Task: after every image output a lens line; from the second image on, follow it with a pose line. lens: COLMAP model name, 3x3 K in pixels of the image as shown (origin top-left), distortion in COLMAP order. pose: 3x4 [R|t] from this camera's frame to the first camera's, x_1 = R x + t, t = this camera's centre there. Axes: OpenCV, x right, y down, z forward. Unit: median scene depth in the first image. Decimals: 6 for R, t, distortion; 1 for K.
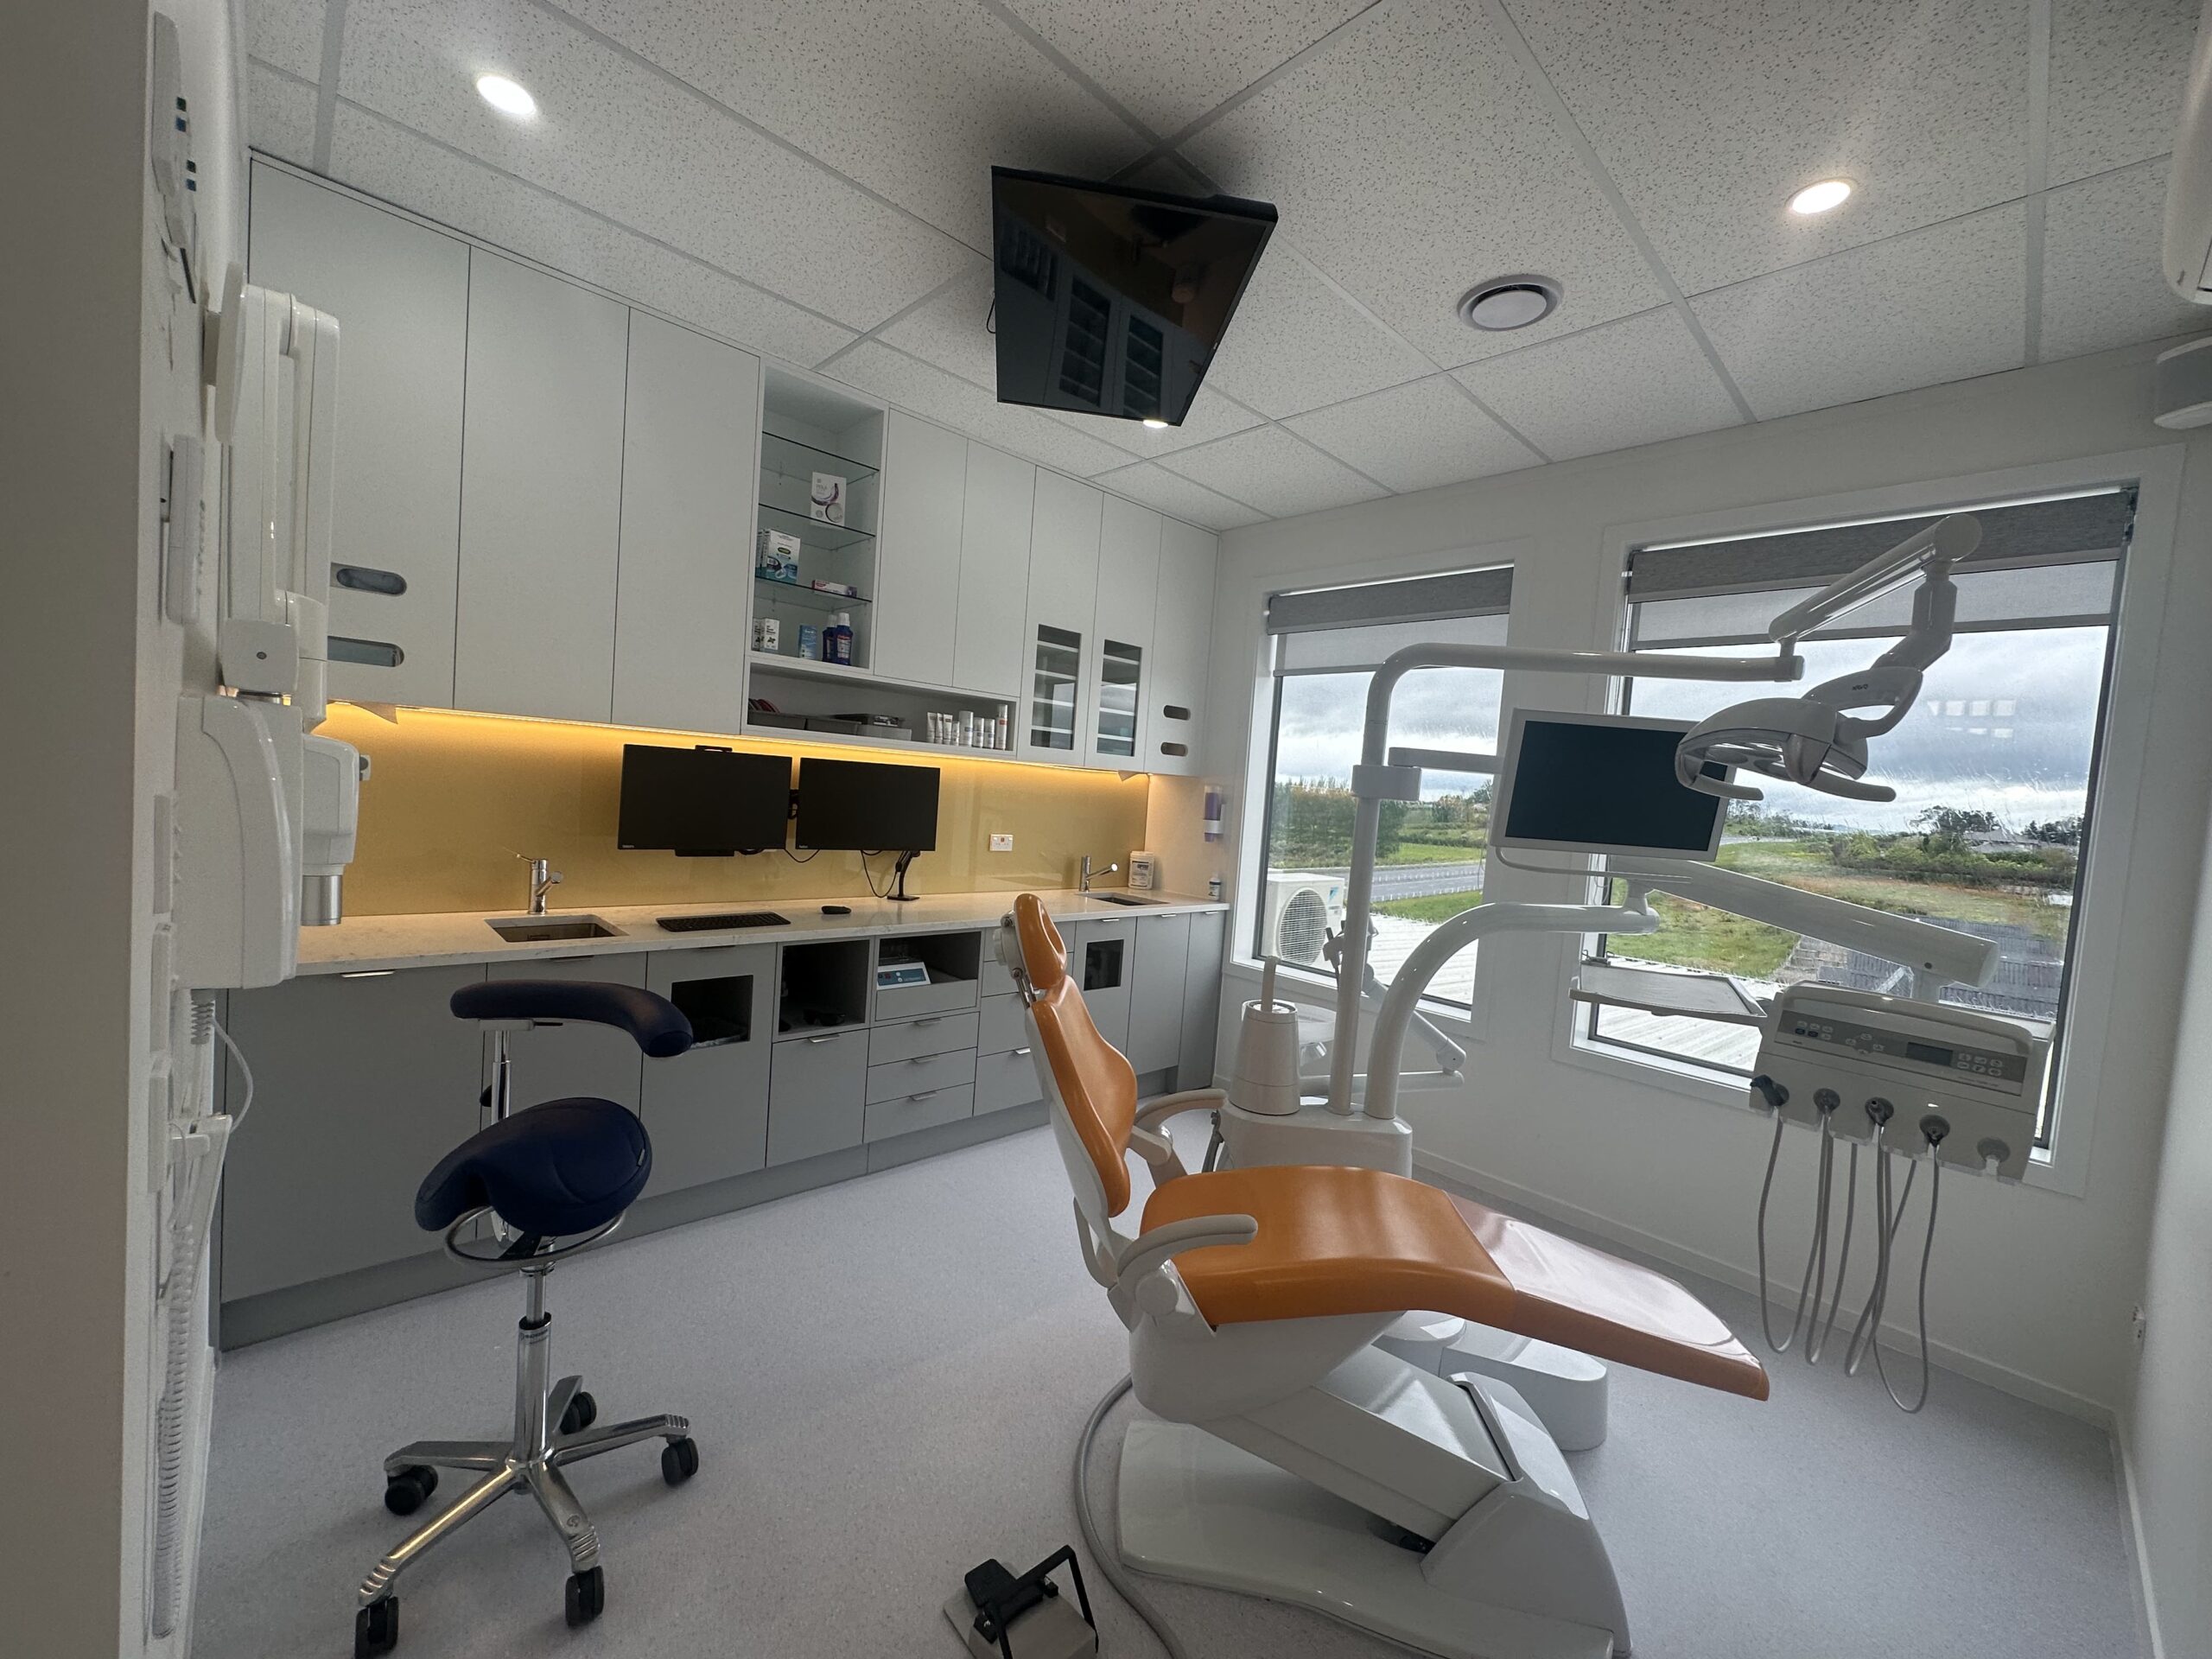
lens RADIAL K [[877.6, 0, 1106.0], [0, 877.6, 829.5], [0, 0, 1]] dist [-0.003503, 0.000679]
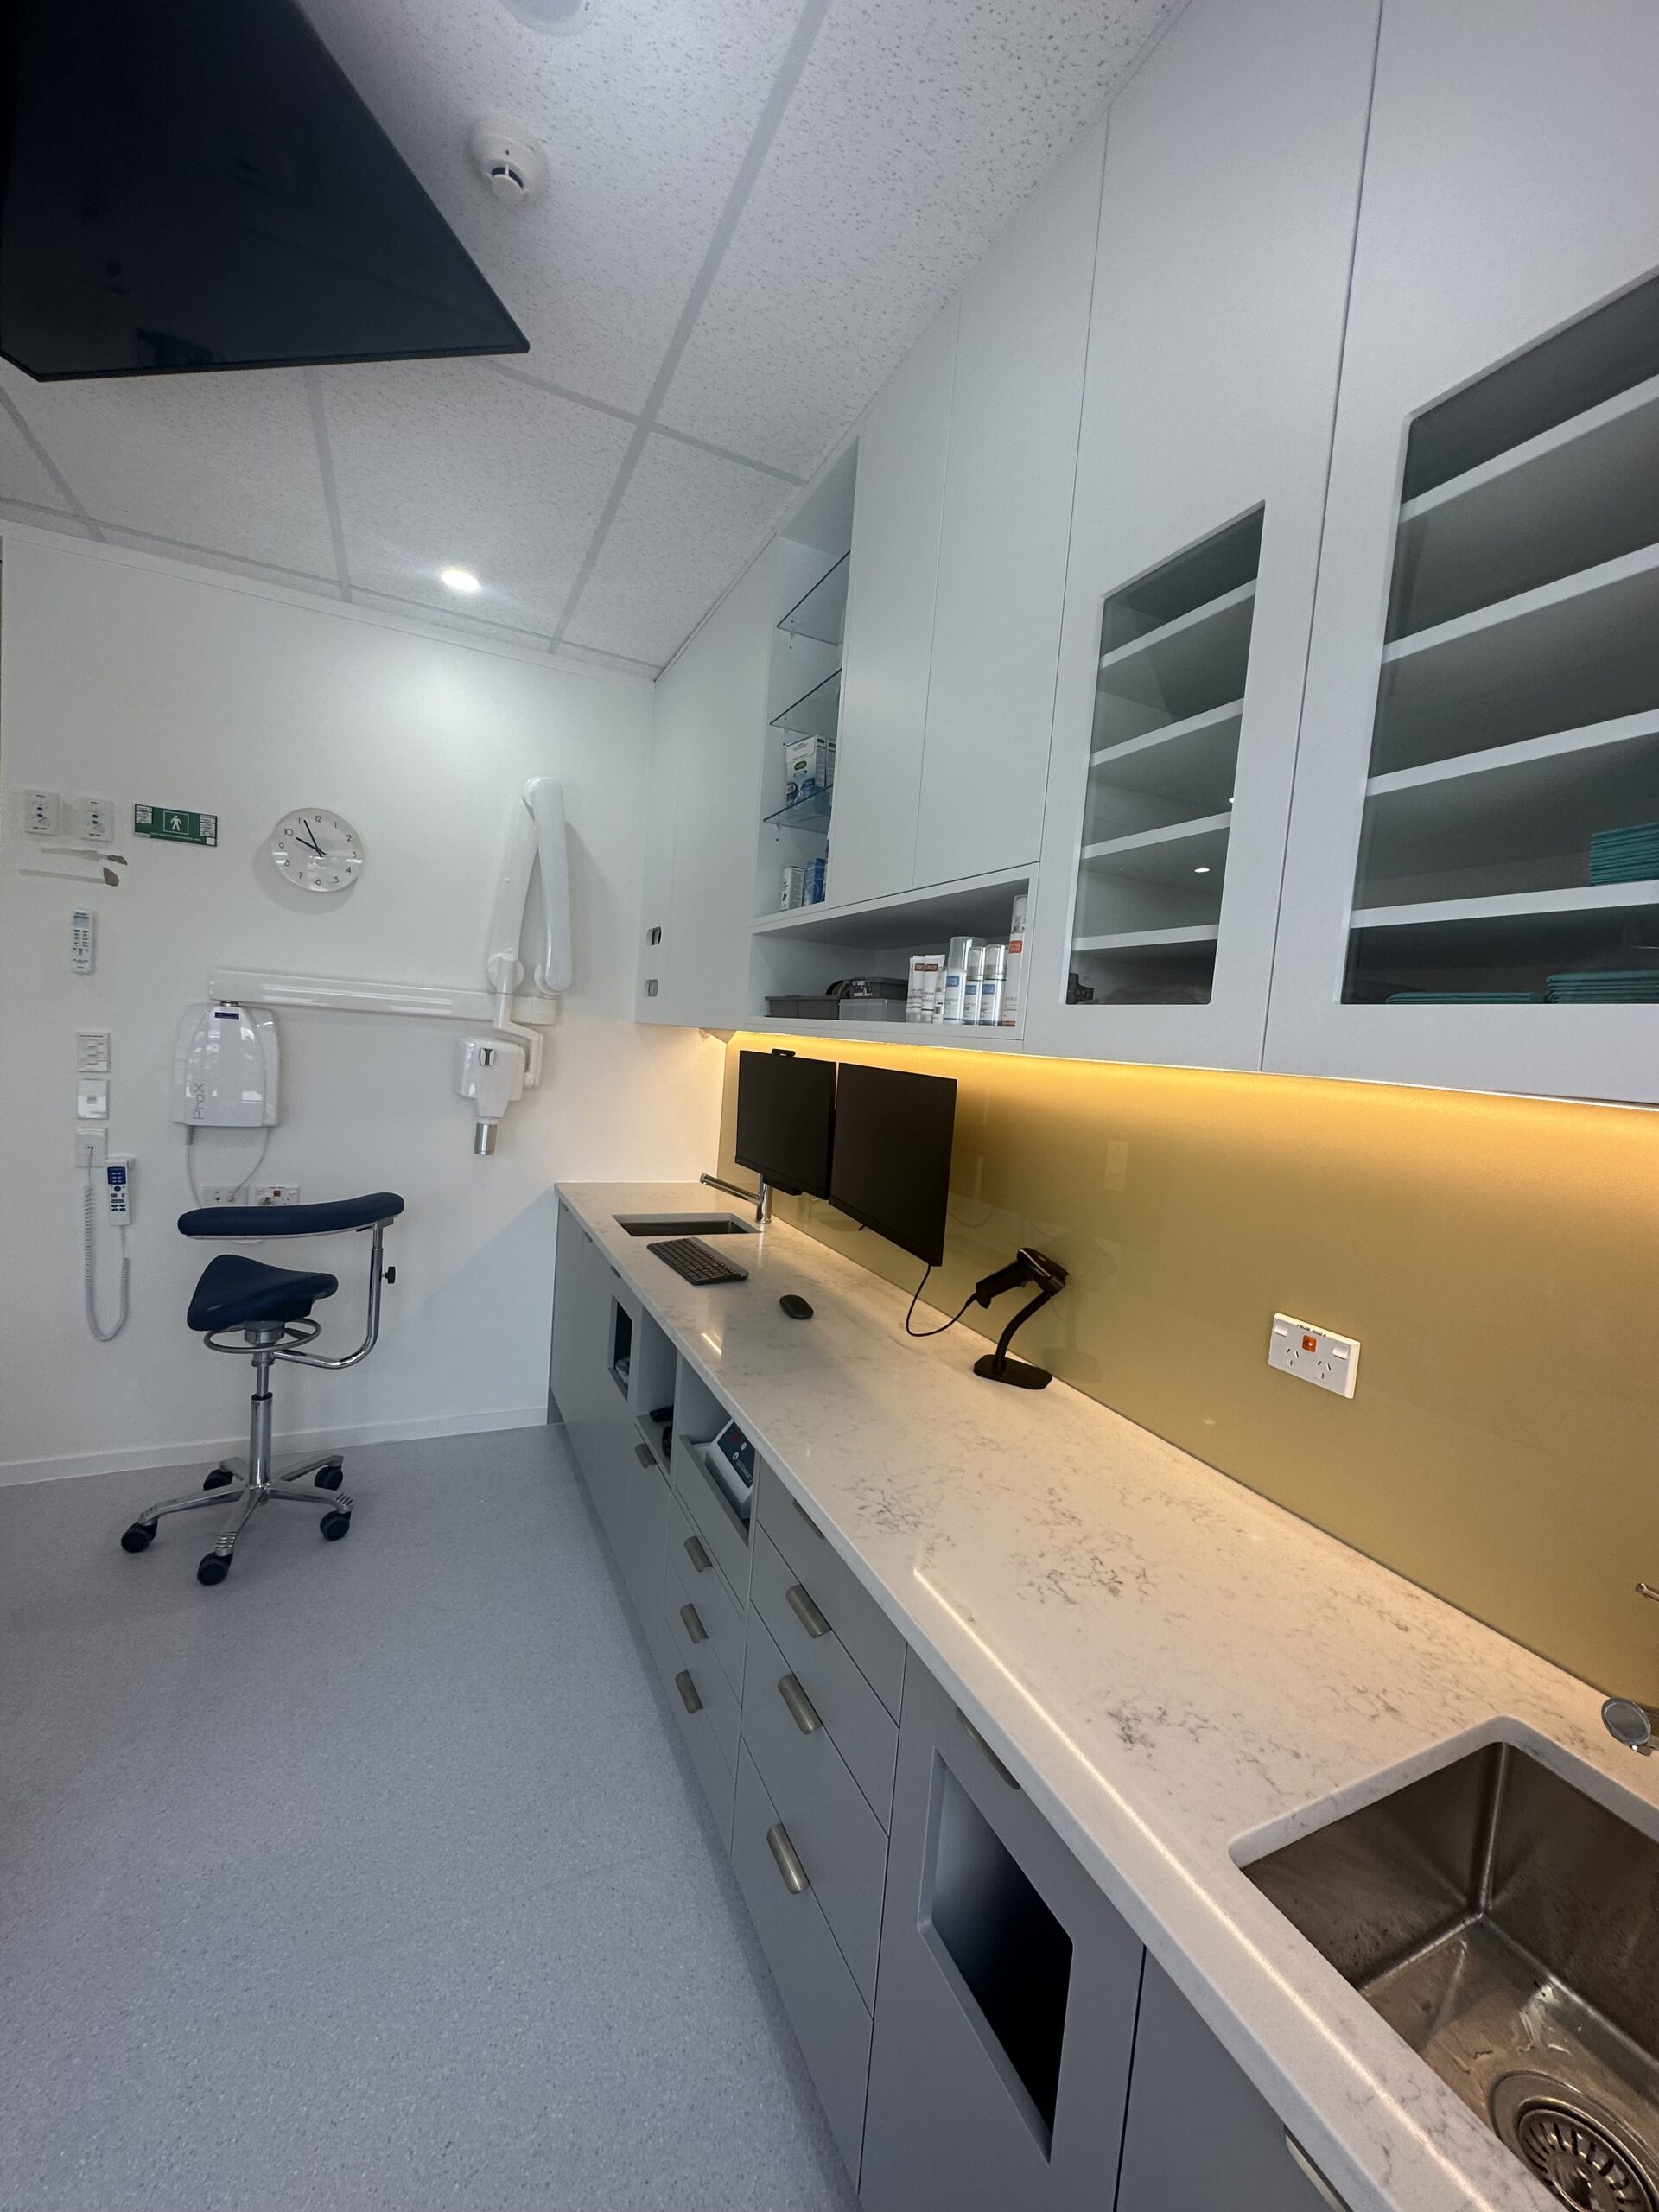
lens RADIAL K [[877.6, 0, 830.5], [0, 877.6, 1107.8], [0, 0, 1]] dist [-0.003503, 0.000679]
pose [[-0.297121, -0.019370, -0.954643, 0.250278], [-0.147035, 0.988797, 0.025700, -0.059640], [0.943451, 0.148002, -0.296640, 1.098231]]
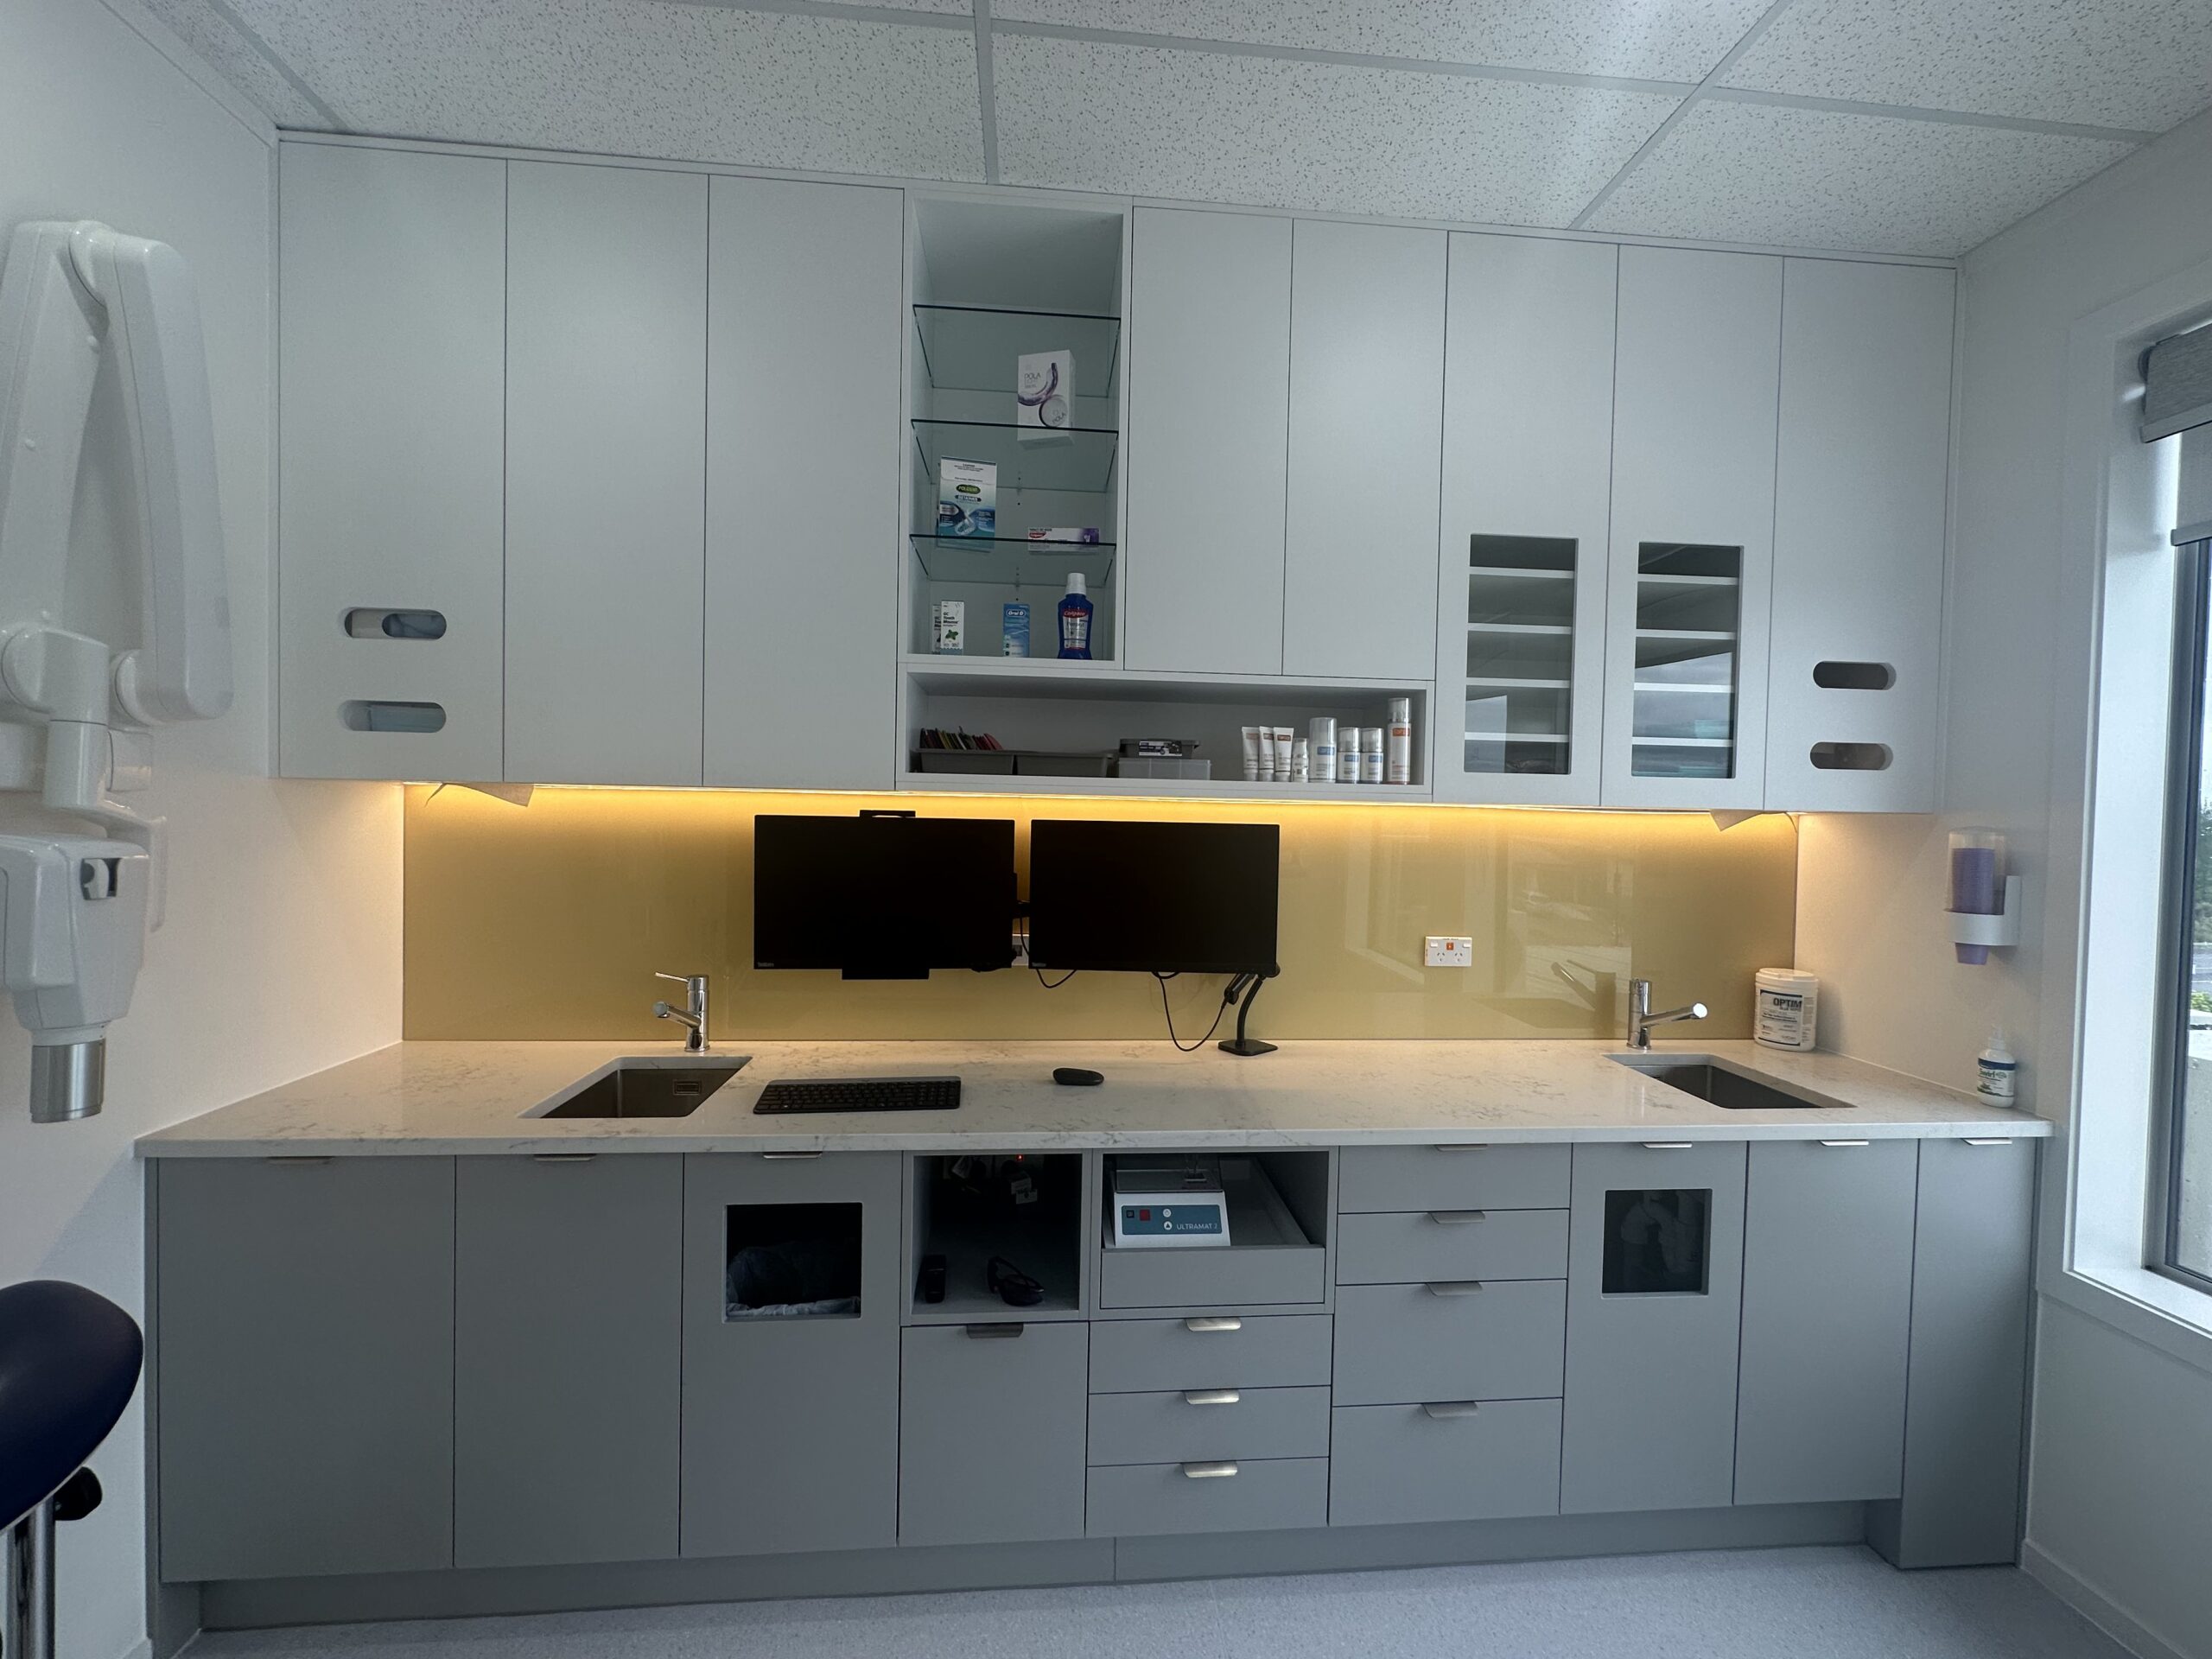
lens RADIAL K [[877.6, 0, 1106.0], [0, 877.6, 829.5], [0, 0, 1]] dist [-0.003503, 0.000679]
pose [[0.779471, -0.042573, -0.624991, 0.073973], [0.004405, 0.998036, -0.062490, -0.033640], [0.626423, 0.045956, 0.778127, 0.510113]]
